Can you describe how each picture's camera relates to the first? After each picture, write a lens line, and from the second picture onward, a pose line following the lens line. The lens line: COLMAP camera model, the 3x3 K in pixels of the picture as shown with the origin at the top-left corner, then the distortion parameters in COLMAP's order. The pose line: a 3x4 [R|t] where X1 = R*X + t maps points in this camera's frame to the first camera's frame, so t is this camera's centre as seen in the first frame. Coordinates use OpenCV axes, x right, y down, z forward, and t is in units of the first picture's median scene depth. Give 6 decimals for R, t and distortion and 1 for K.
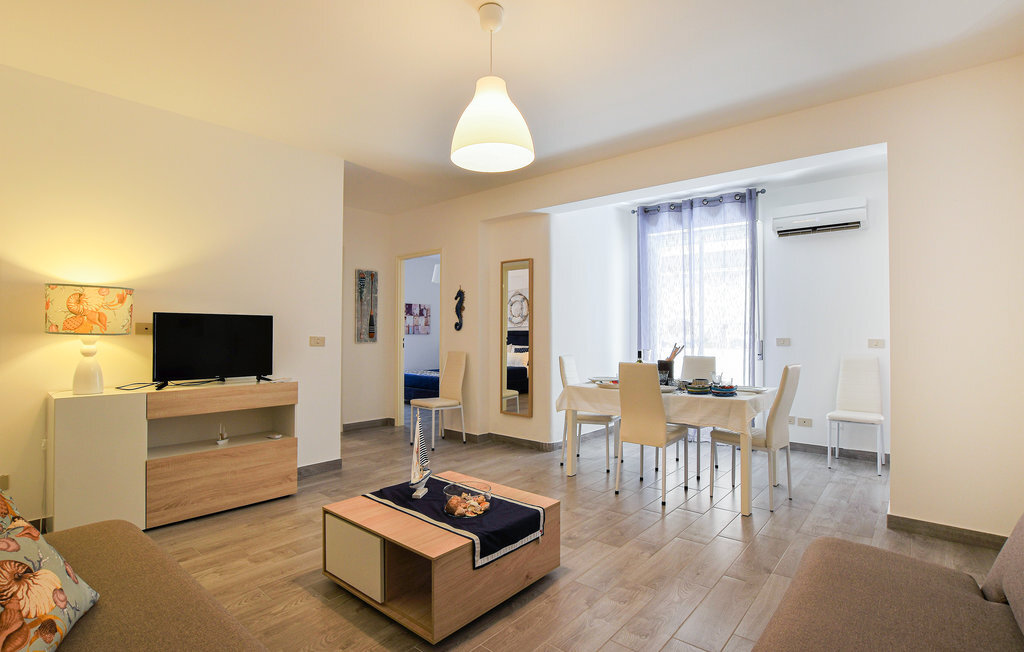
lens RADIAL K [[486.6, 0, 508.3], [0, 486.6, 326.4], [0, 0, 1]] dist [-0.021821, 0.000187]
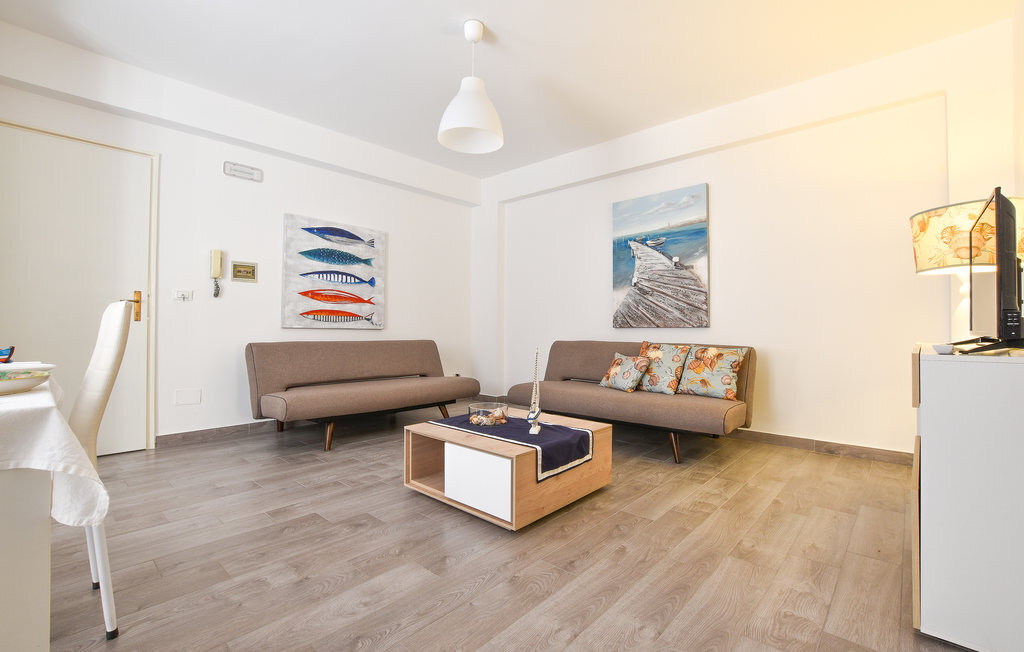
lens RADIAL K [[454.3, 0, 512.0], [0, 454.3, 326.0], [0, 0, 1]] dist [-0.029229, 0.000023]
pose [[-0.999778, -0.005261, 0.020383, -0.076791], [-0.005642, 0.999810, -0.018676, 0.072545], [-0.020281, -0.018787, -0.999618, 0.987804]]
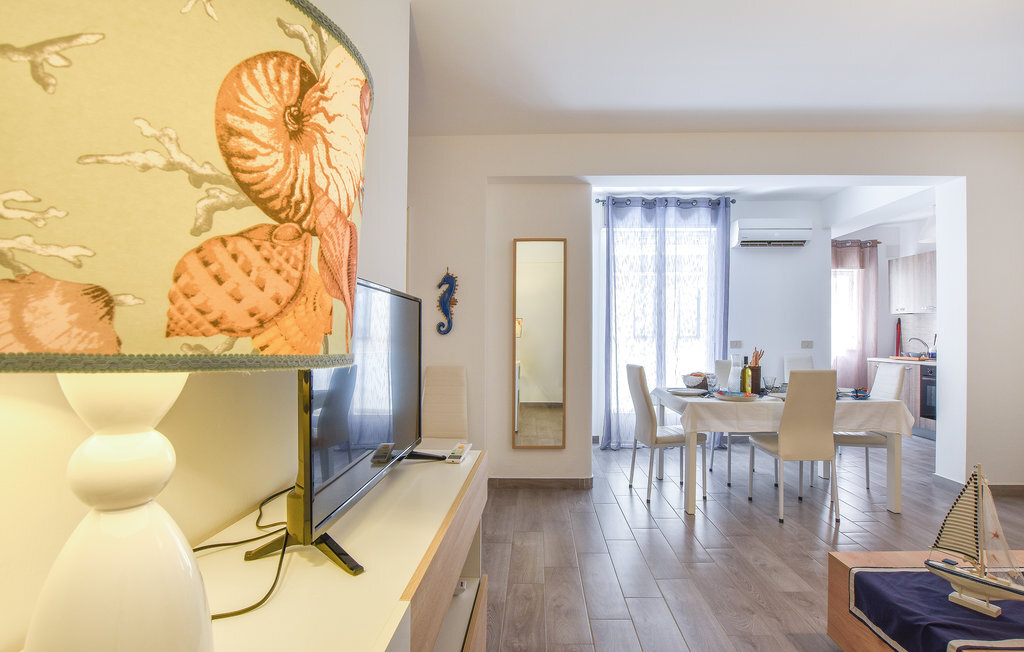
lens RADIAL K [[492.0, 0, 519.1], [0, 492.0, 340.6], [0, 0, 1]] dist [-0.025018, 0.001135]
pose [[0.778437, -0.009833, 0.627645, -0.498845], [-0.003311, 0.999799, 0.019770, 0.003707], [-0.627714, -0.017468, 0.778248, 0.453498]]
